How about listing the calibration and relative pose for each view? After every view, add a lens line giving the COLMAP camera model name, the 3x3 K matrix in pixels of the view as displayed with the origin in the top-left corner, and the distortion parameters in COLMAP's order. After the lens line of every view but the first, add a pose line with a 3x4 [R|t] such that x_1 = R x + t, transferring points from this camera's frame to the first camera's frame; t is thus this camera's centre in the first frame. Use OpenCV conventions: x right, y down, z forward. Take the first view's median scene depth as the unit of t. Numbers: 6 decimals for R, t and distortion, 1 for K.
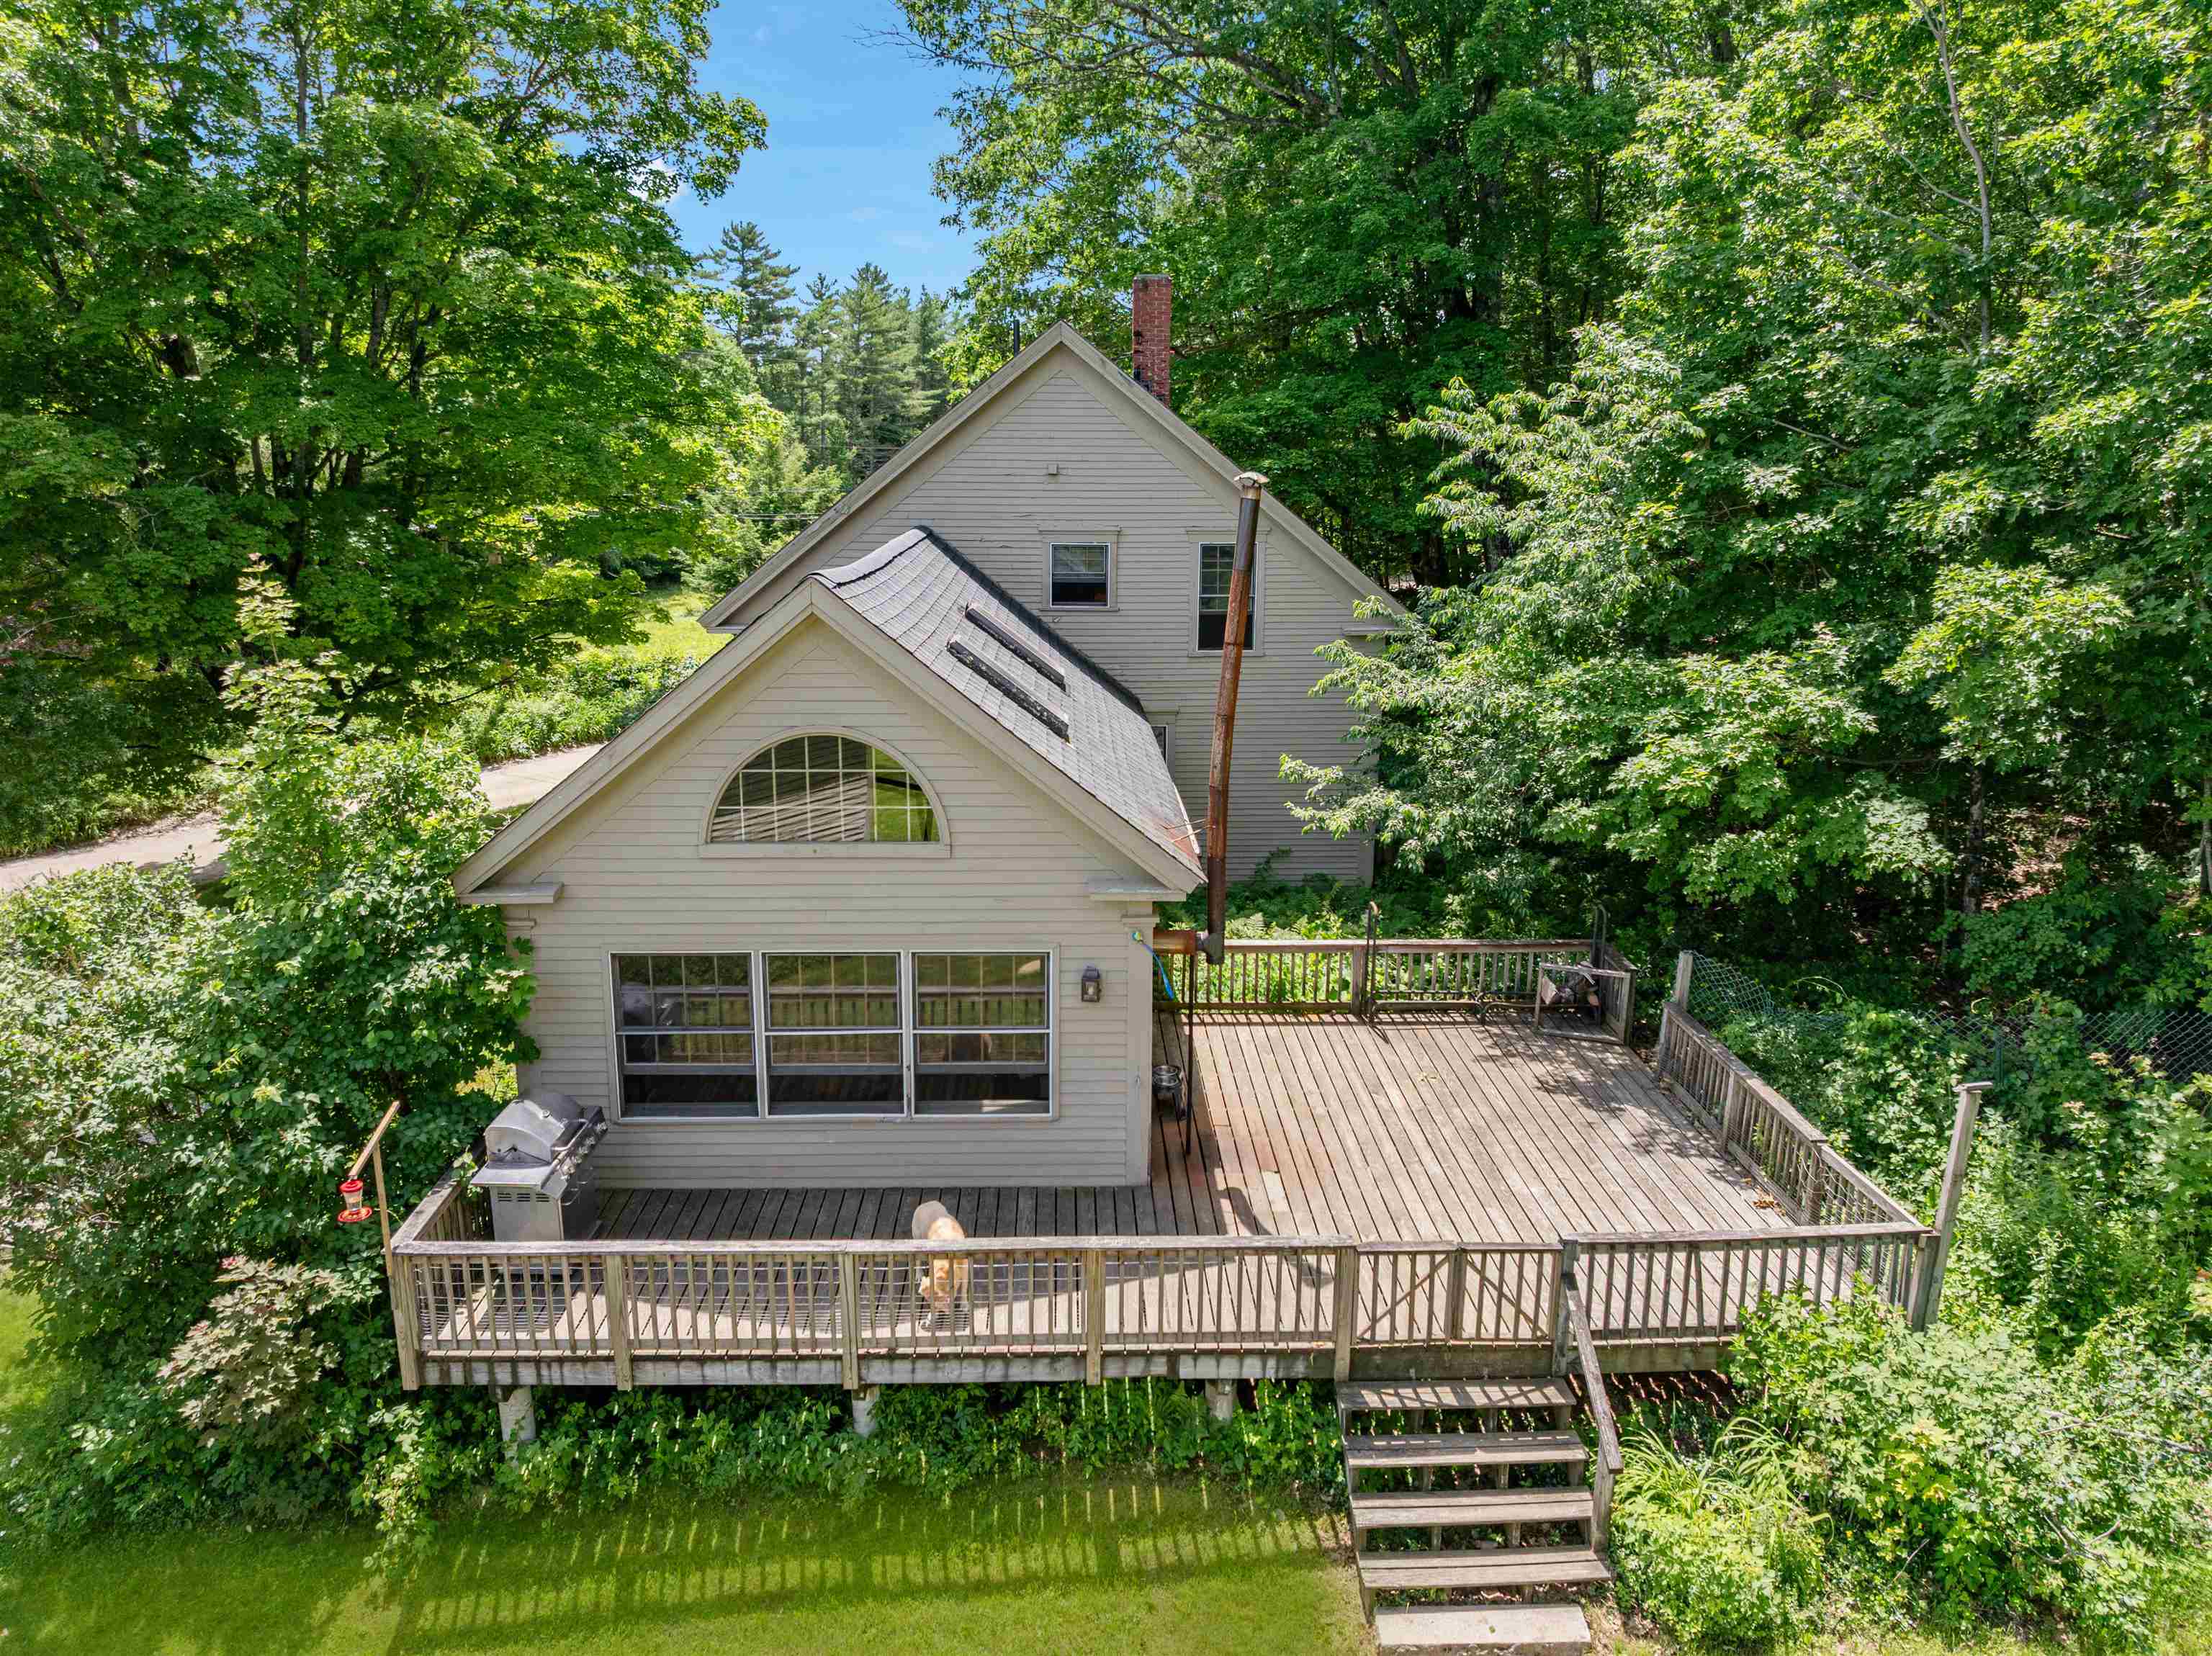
lens RADIAL K [[1563.1, 0, 1127.5], [0, 1563.1, 820.7], [0, 0, 1]] dist [-0.024374, -0.010892]
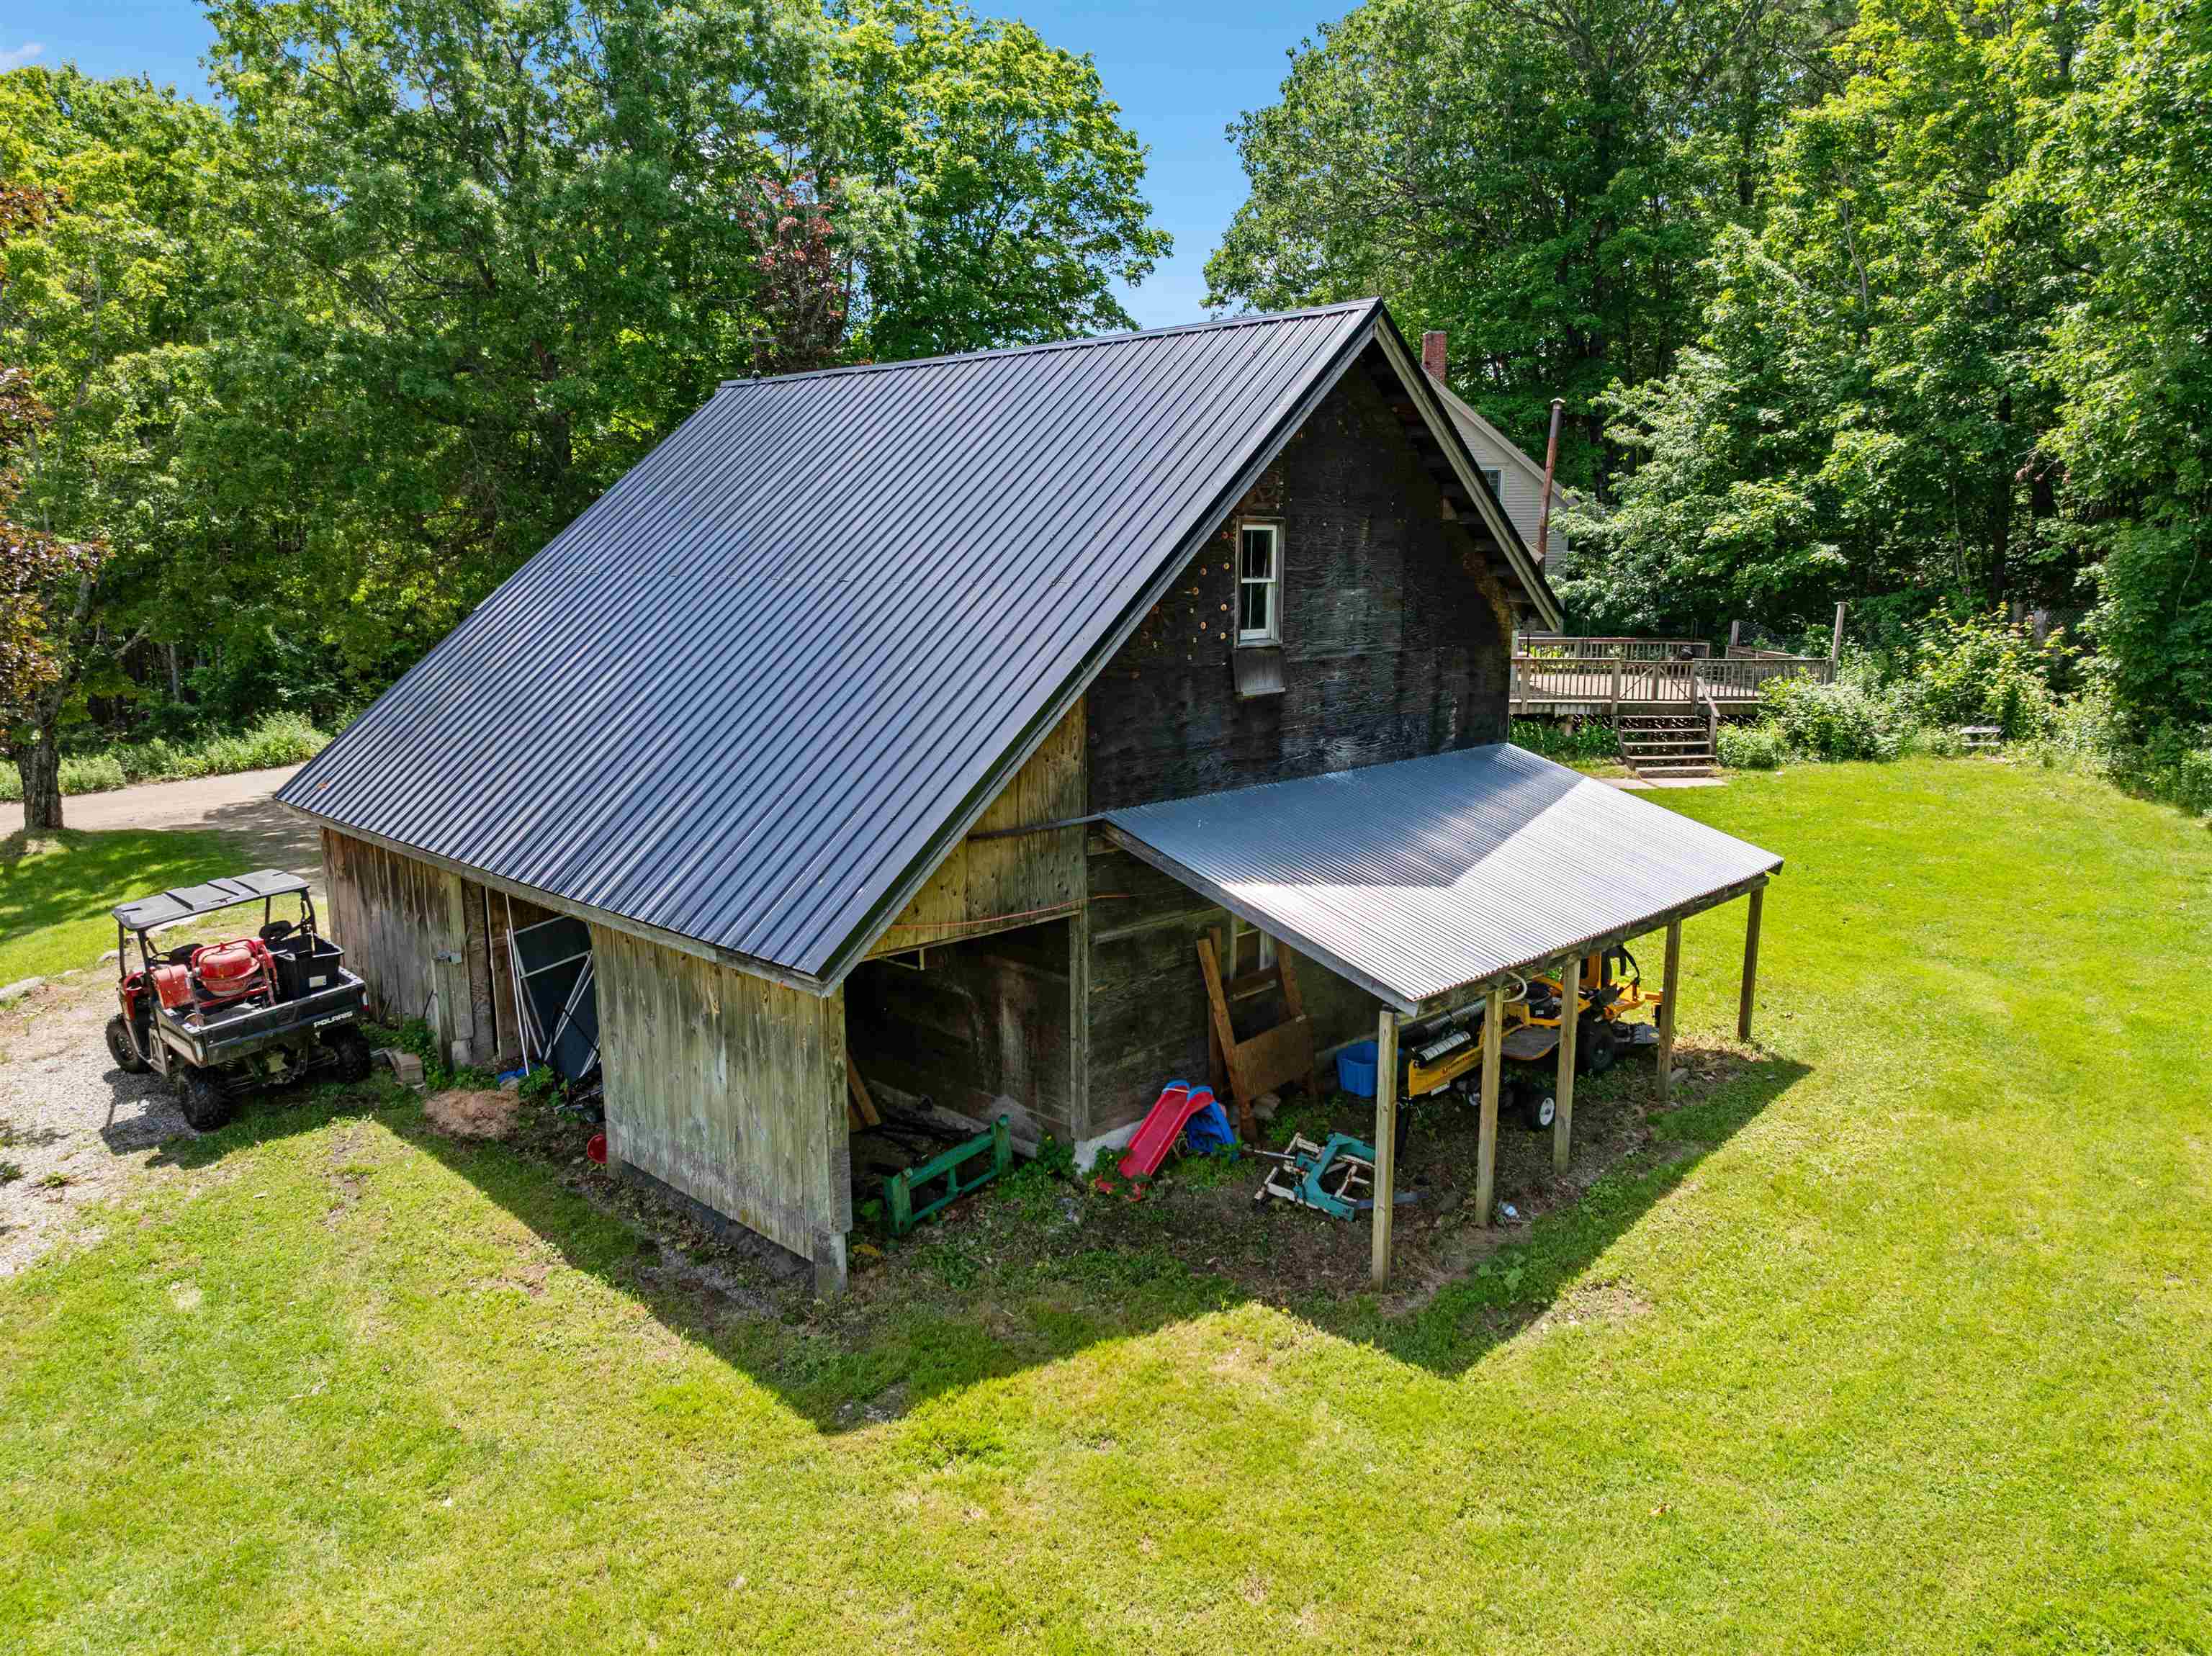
lens RADIAL K [[1563.1, 0, 1085.3], [0, 1563.1, 841.3], [0, 0, 1]] dist [-0.024374, -0.010892]
pose [[0.999171, 0.000866, -0.040695, -0.486600], [-0.002387, 0.999299, -0.037360, 0.489354], [0.040634, 0.037426, 0.998473, -1.267135]]
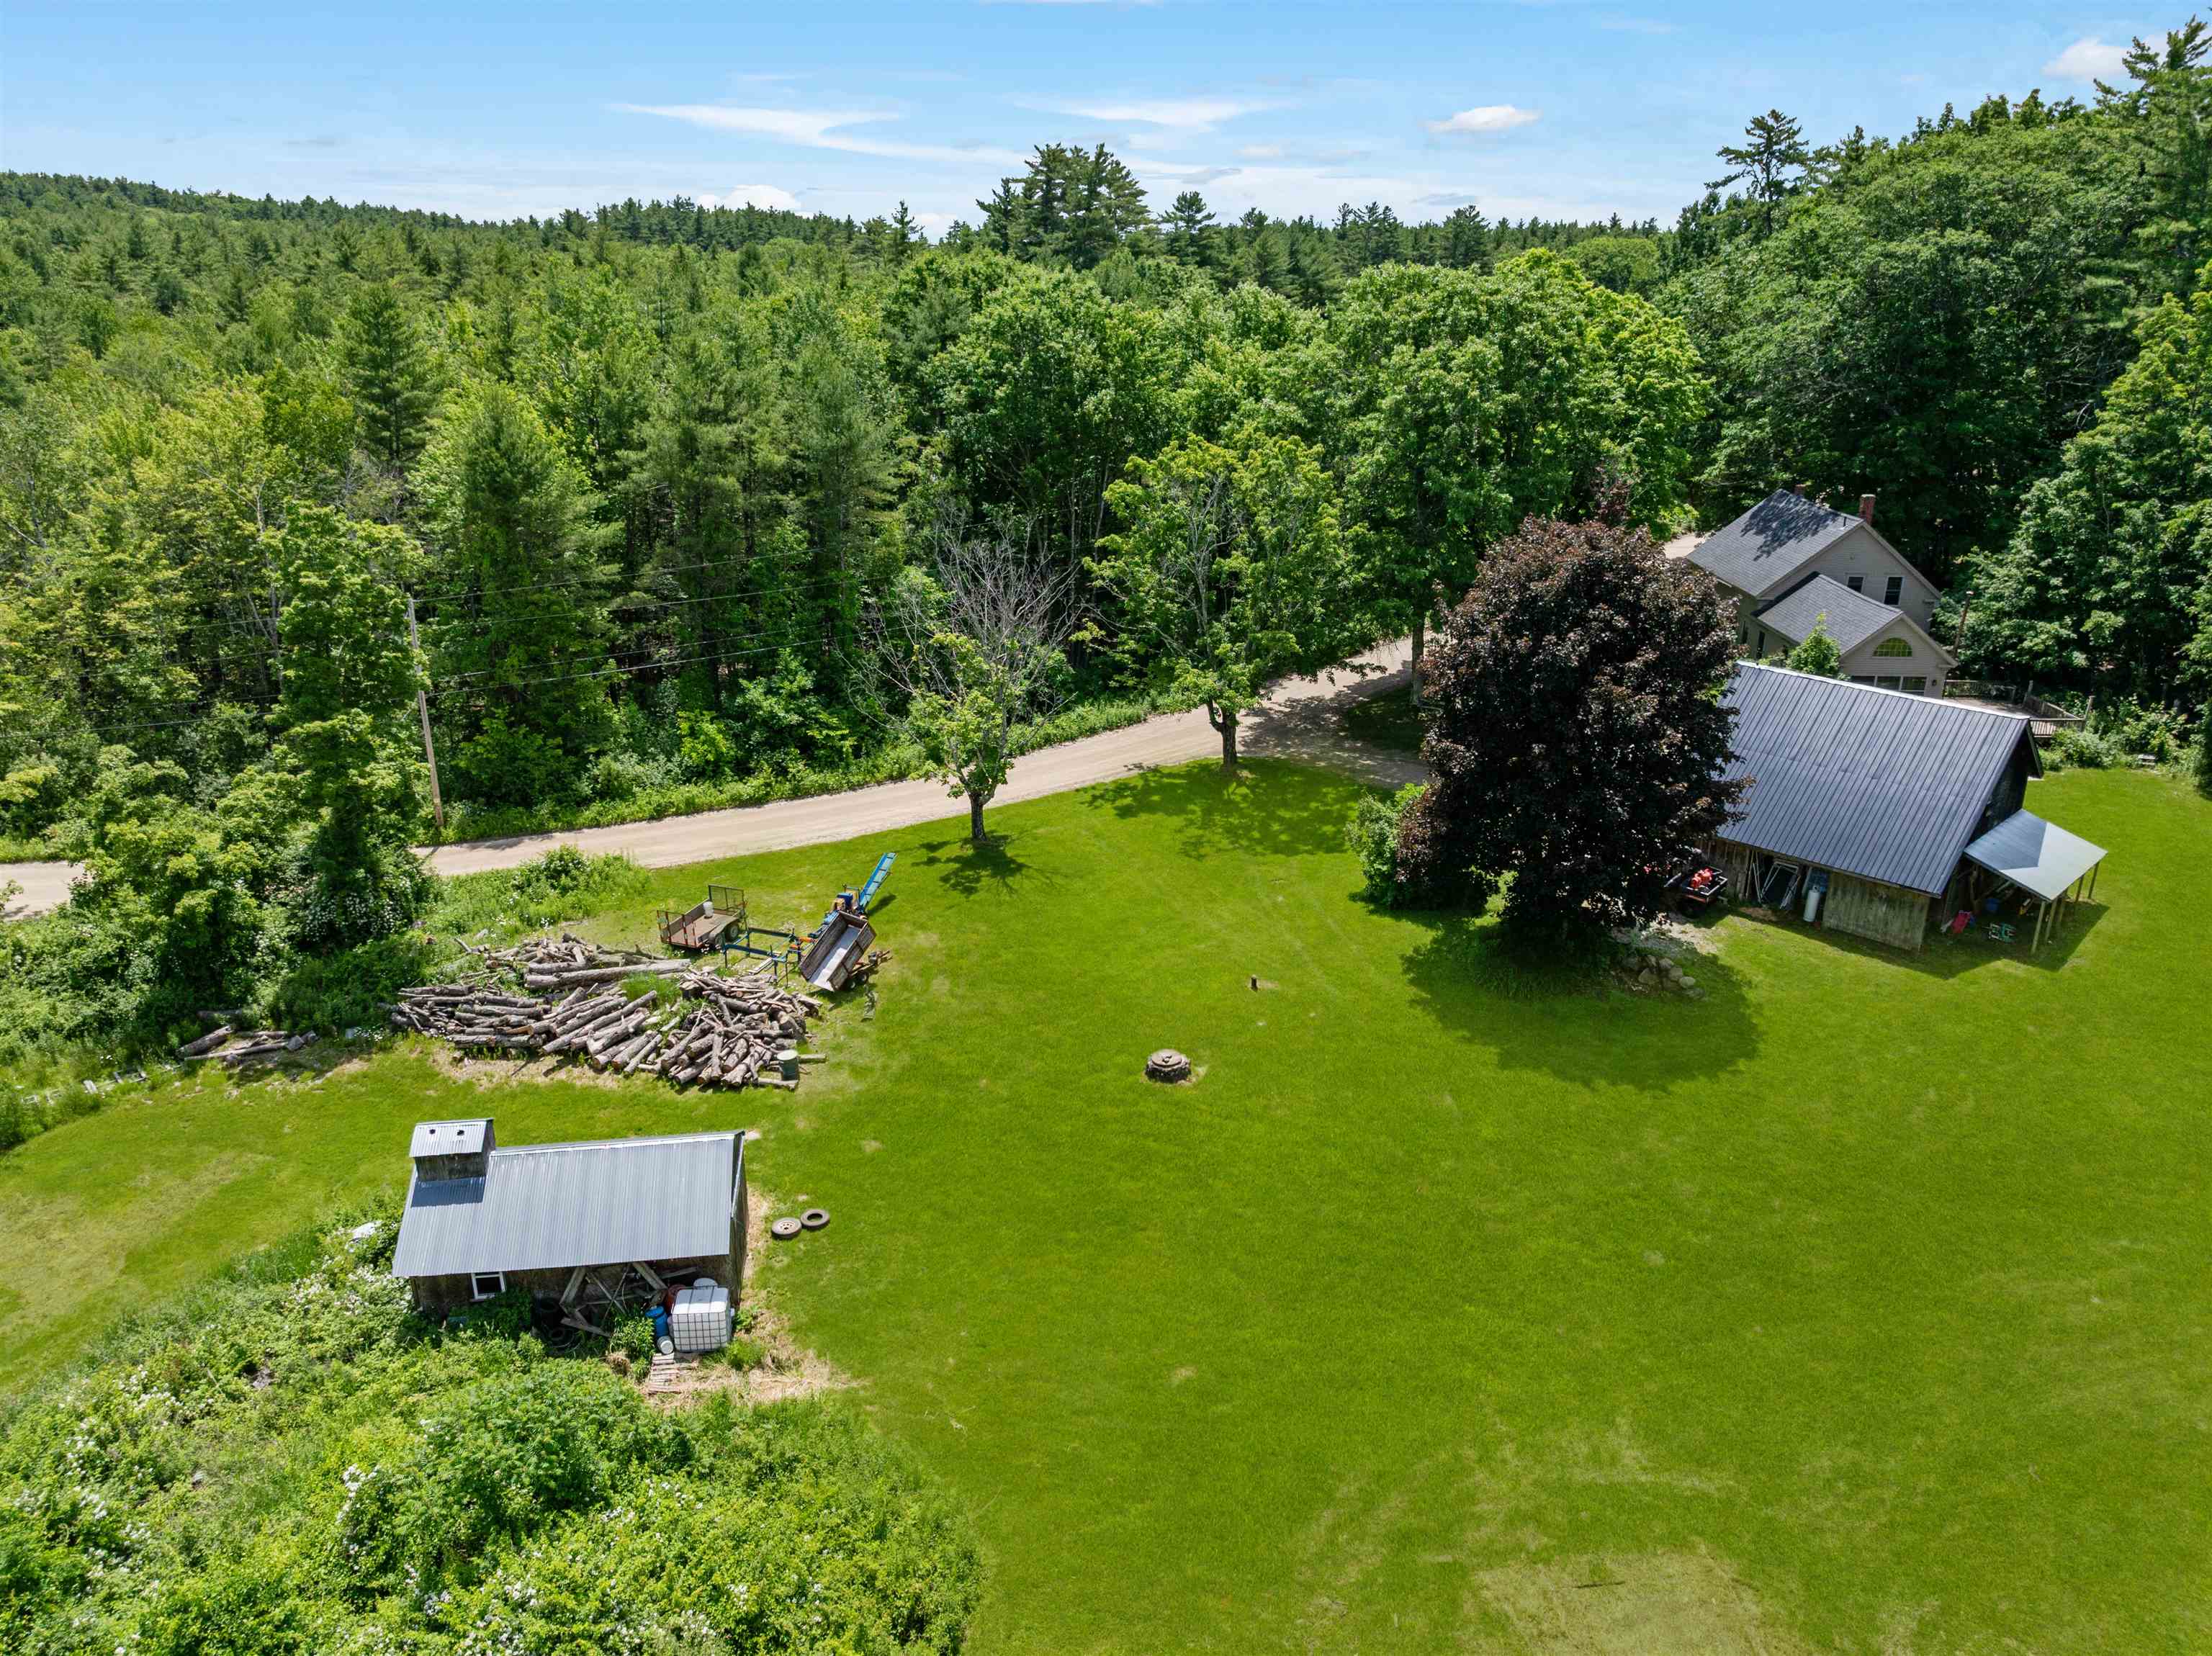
lens RADIAL K [[1563.1, 0, 1109.7], [0, 1563.1, 825.1], [0, 0, 1]] dist [-0.024374, -0.010892]
pose [[0.997960, 0.025261, -0.058632, -2.200344], [-0.018650, 0.993682, 0.110672, 0.046502], [0.061057, -0.109353, 0.992126, -3.979759]]
